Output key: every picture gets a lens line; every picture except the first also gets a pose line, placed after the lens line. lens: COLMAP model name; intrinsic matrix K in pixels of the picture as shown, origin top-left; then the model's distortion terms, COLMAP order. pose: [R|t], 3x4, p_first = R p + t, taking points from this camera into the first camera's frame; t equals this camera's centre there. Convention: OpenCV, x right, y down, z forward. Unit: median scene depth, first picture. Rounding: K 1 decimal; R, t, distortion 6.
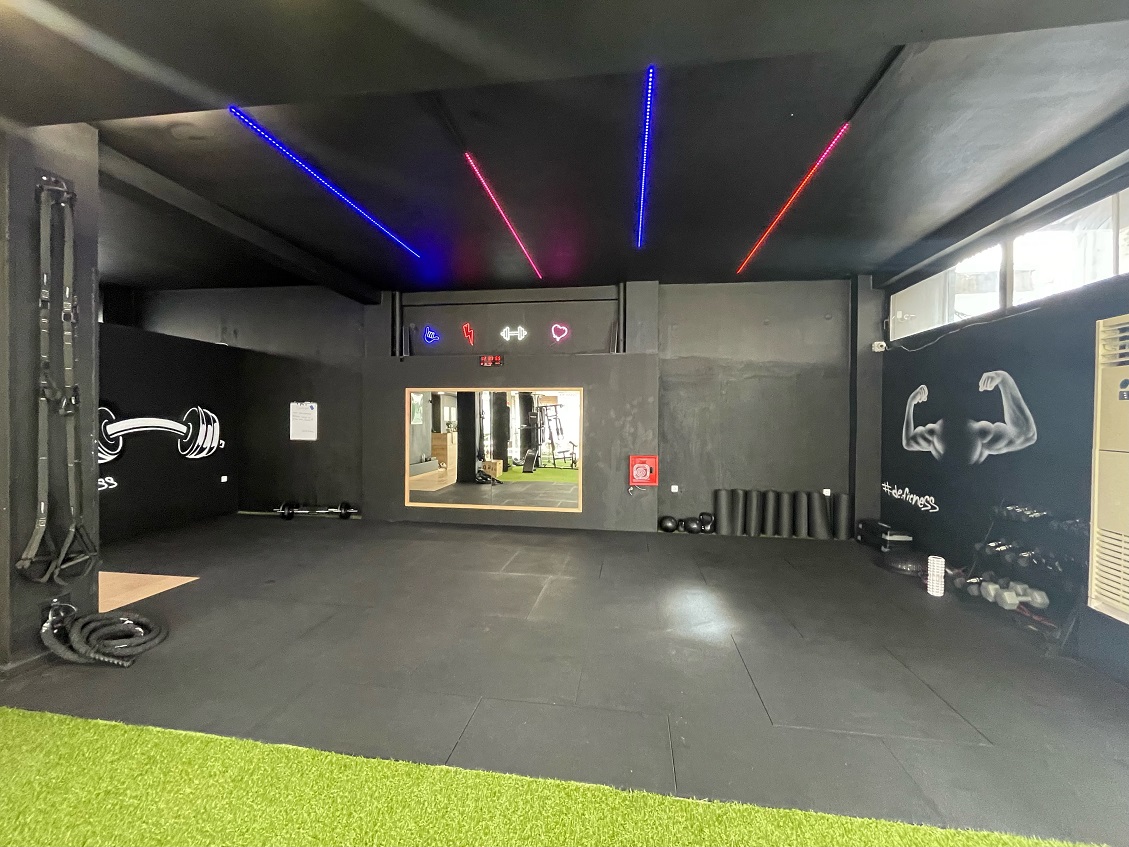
lens RADIAL K [[456.2, 0, 567.1], [0, 456.2, 424.8], [0, 0, 1]] dist [-0.001488, -0.000158]
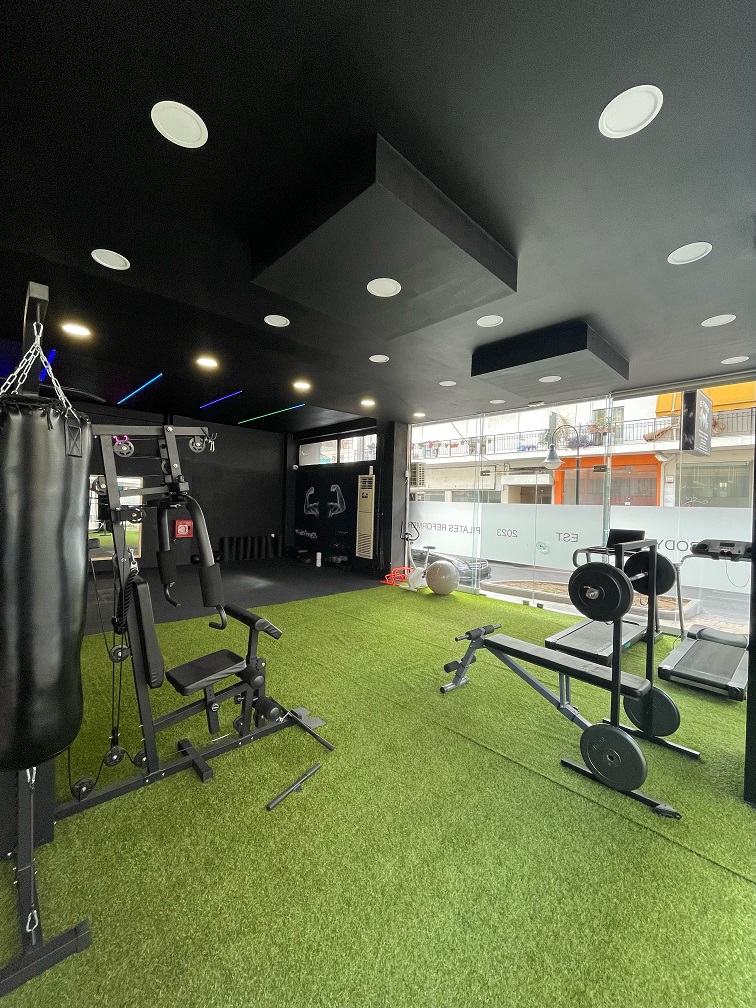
lens RADIAL K [[407.3, 0, 378.8], [0, 407.3, 504.0], [0, 0, 1]] dist [-0.001488, -0.000158]
pose [[0.623749, 0.005054, 0.781608, -0.717893], [-0.015154, 0.999869, 0.005628, -0.014440], [-0.781478, -0.015354, 0.623744, -0.653526]]
